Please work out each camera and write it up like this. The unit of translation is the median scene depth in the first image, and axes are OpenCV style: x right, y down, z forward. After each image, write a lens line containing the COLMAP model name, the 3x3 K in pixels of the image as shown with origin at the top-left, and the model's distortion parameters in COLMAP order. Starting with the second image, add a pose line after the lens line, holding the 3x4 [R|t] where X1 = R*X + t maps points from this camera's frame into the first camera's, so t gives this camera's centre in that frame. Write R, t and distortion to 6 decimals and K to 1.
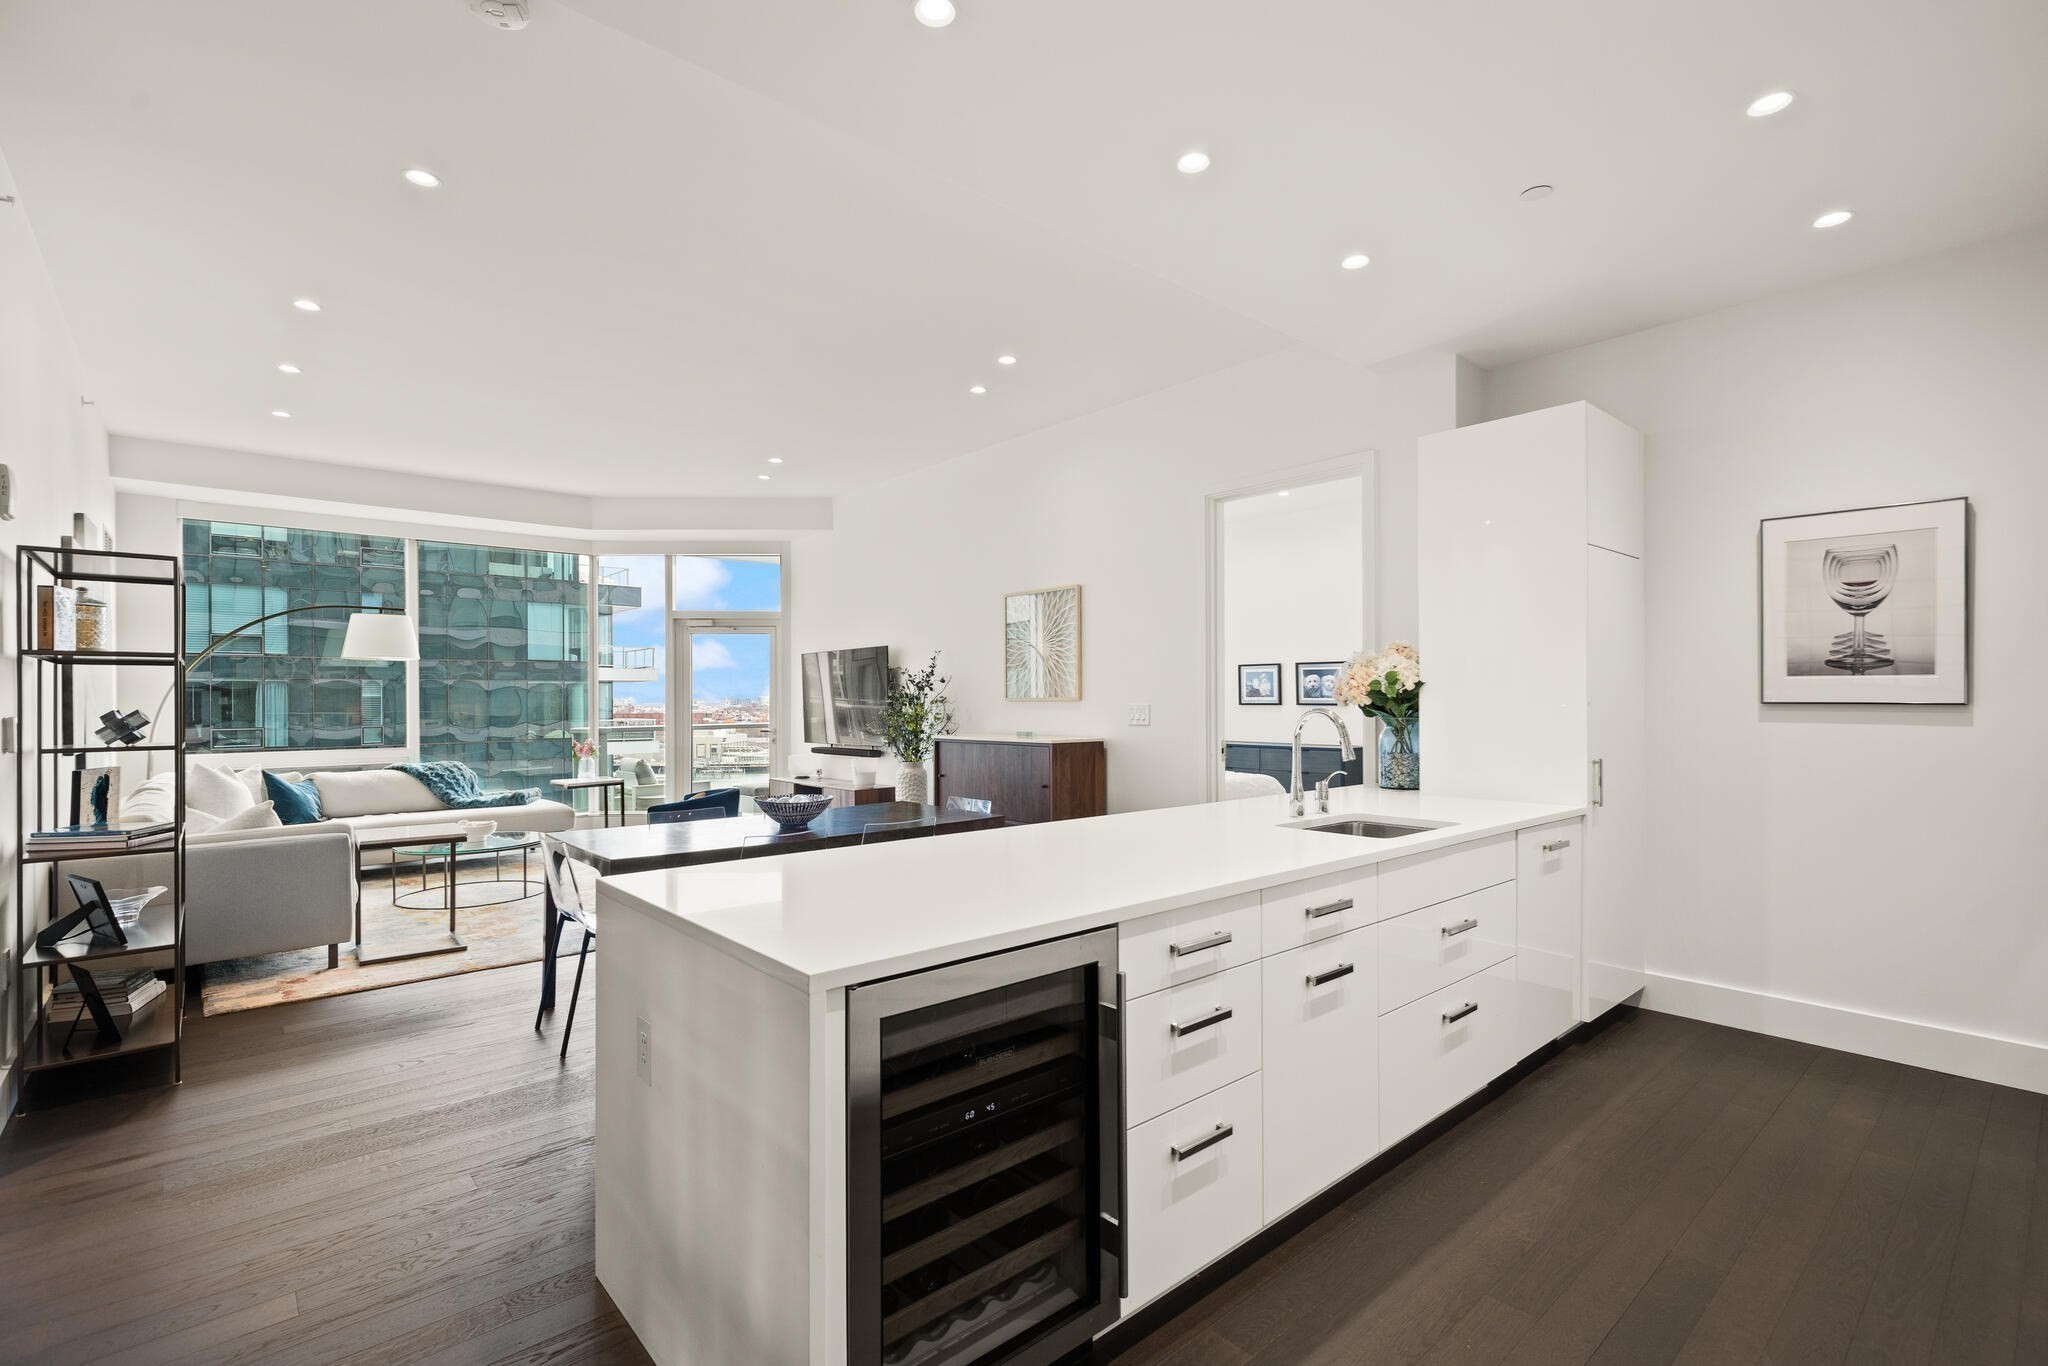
lens RADIAL K [[934.4, 0, 1032.8], [0, 934.4, 695.8], [0, 0, 1]] dist [0.007117, -0.000450]
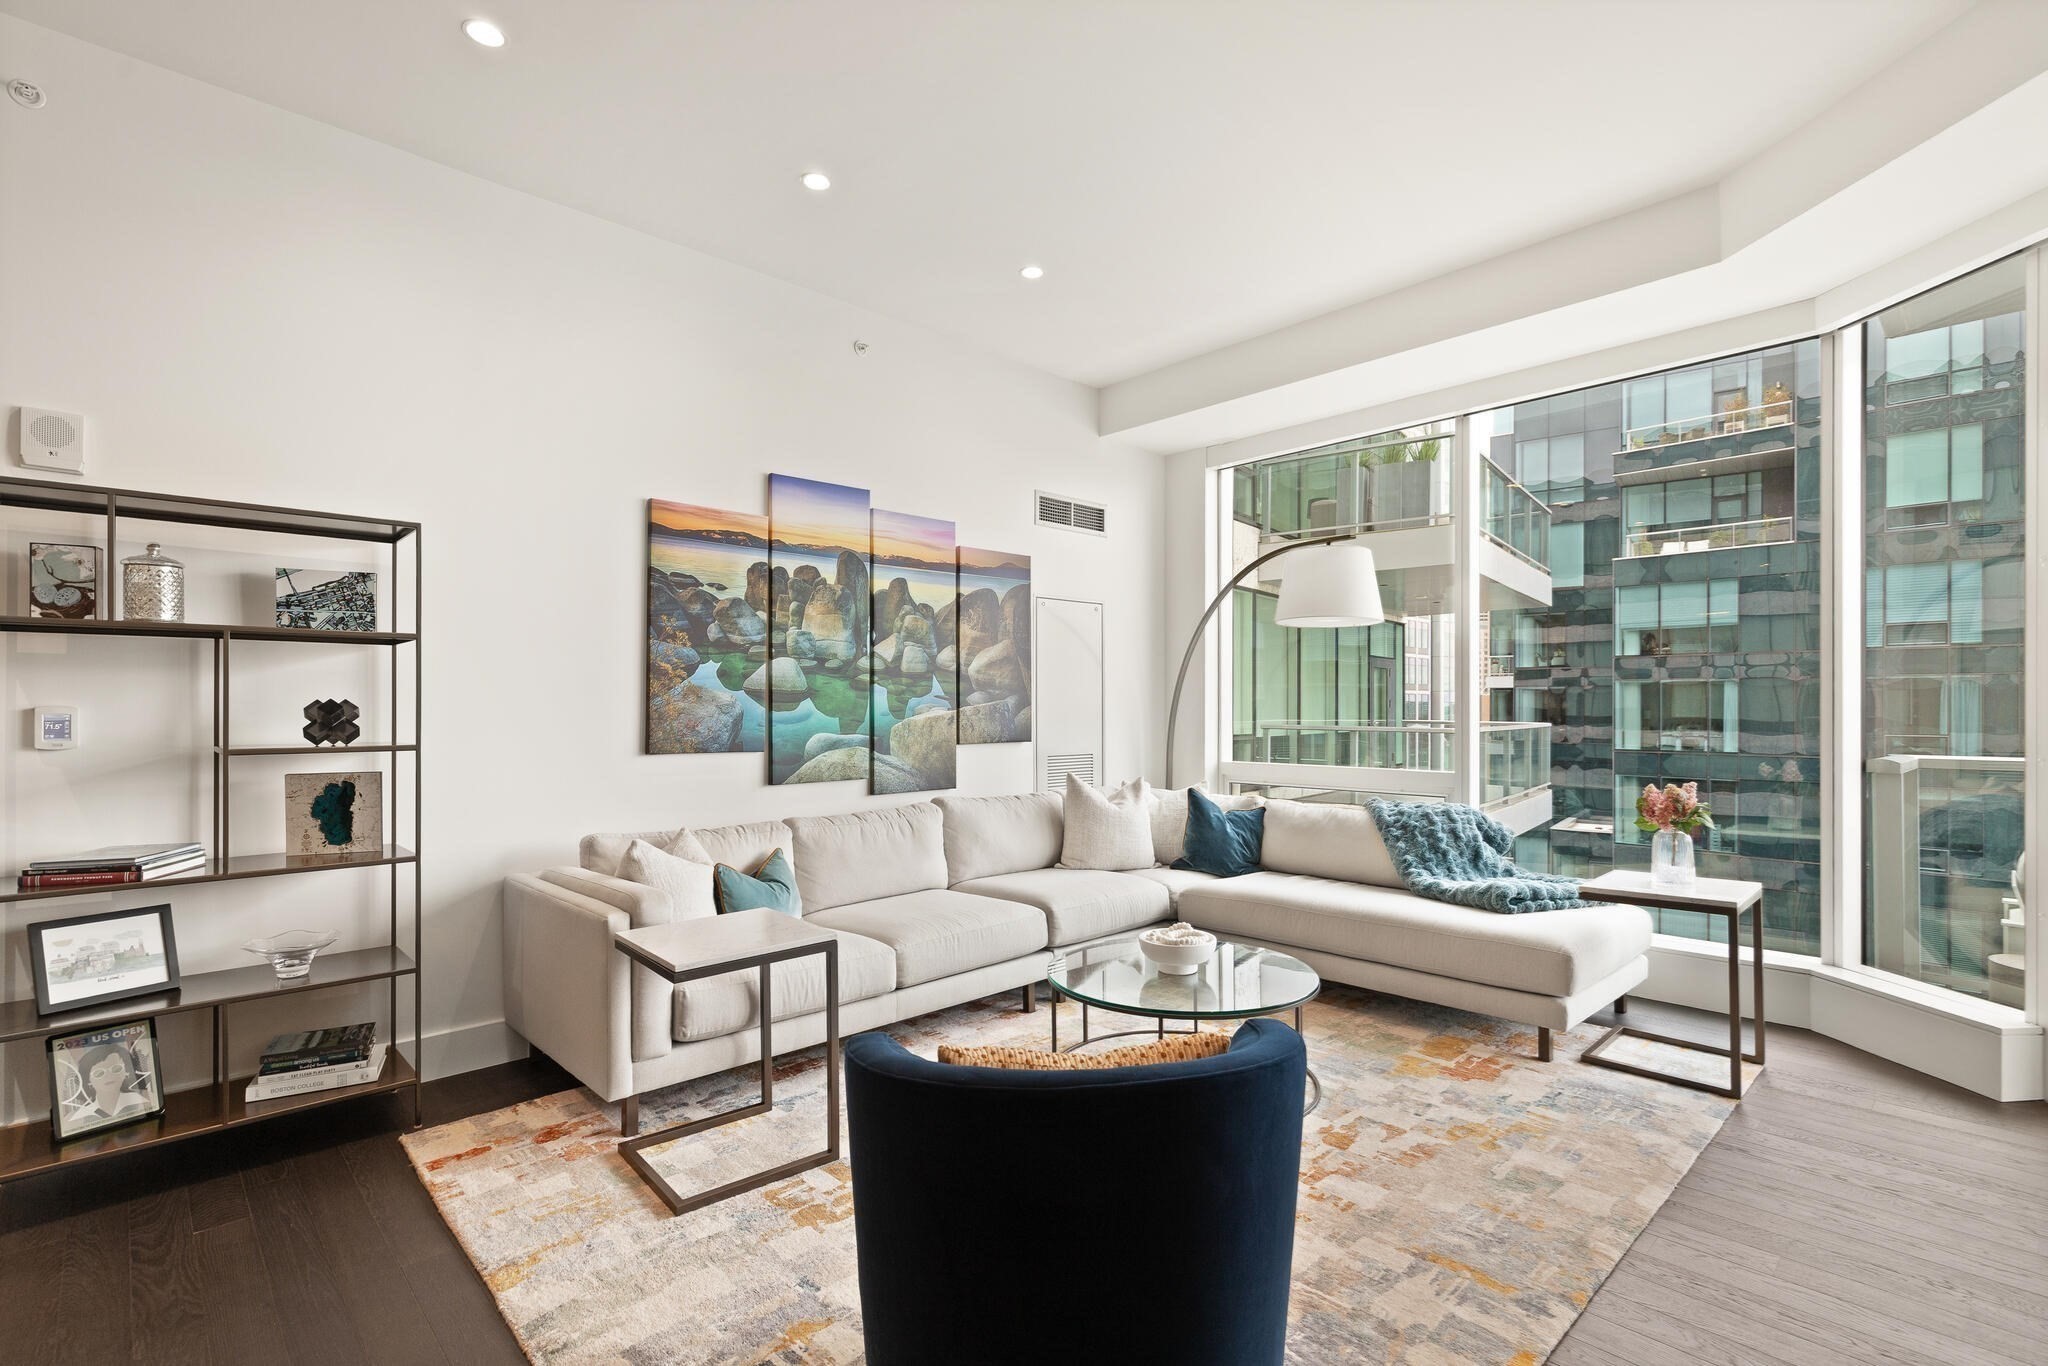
lens RADIAL K [[963.9, 0, 1027.1], [0, 963.9, 705.8], [0, 0, 1]] dist [0.009903, -0.000082]
pose [[0.042507, 0.002206, -0.999094, -0.133113], [0.006208, 0.999978, 0.002472, 0.018567], [0.999077, -0.006308, 0.042493, 1.352035]]
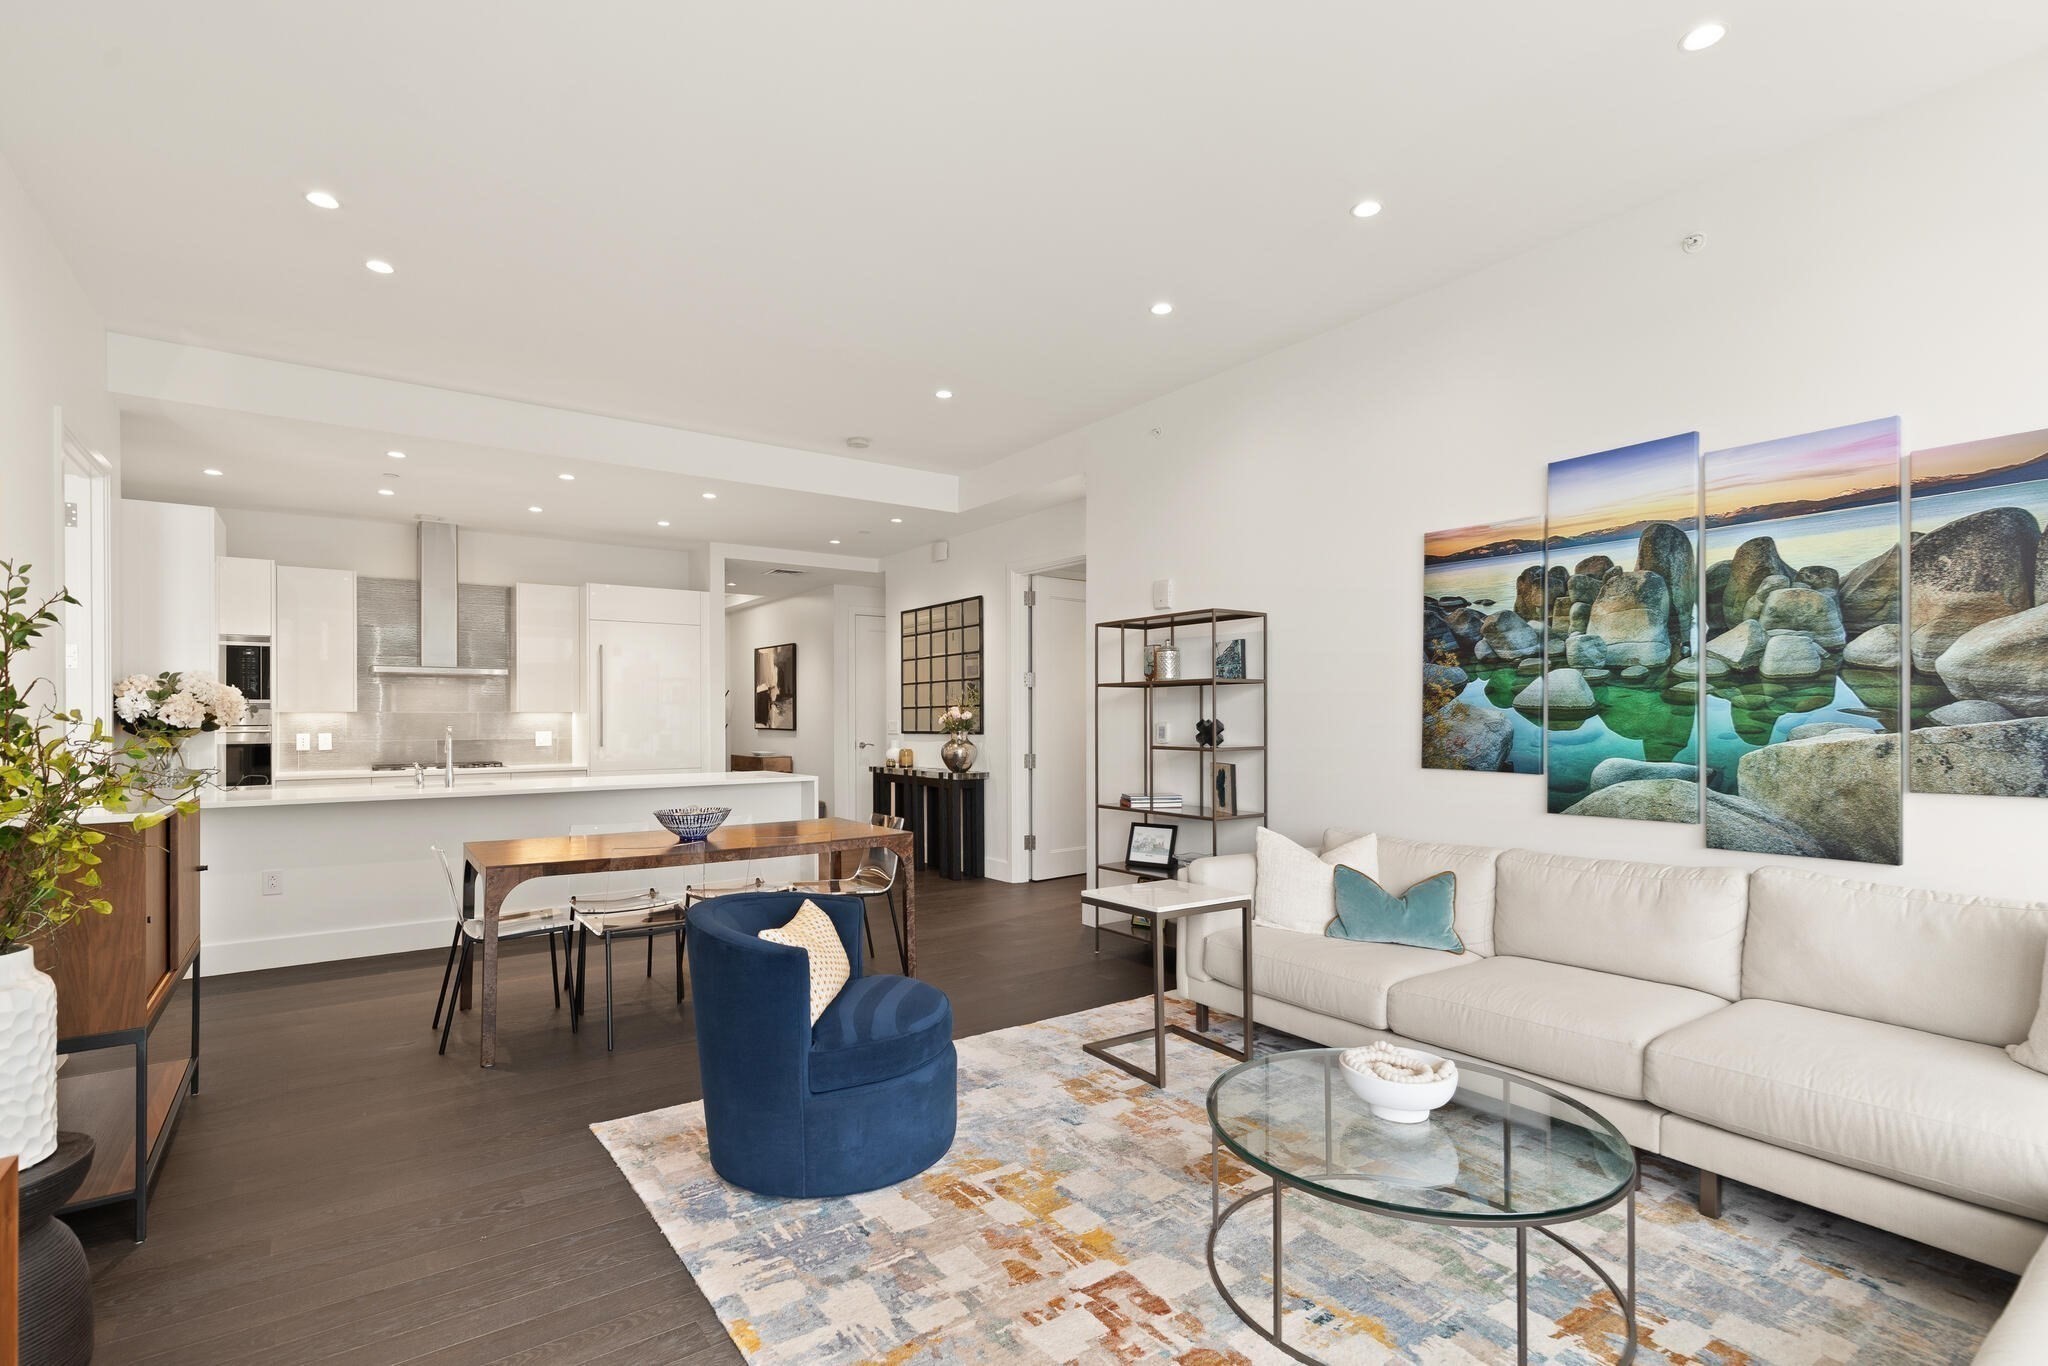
lens RADIAL K [[952.3, 0, 1031.5], [0, 952.3, 713.5], [0, 0, 1]] dist [0.019557, -0.011647]
pose [[-0.995271, 0.008739, 0.096743, -0.745993], [0.008043, 0.999939, -0.007579, 0.012410], [-0.096804, -0.006765, -0.995281, 2.051677]]
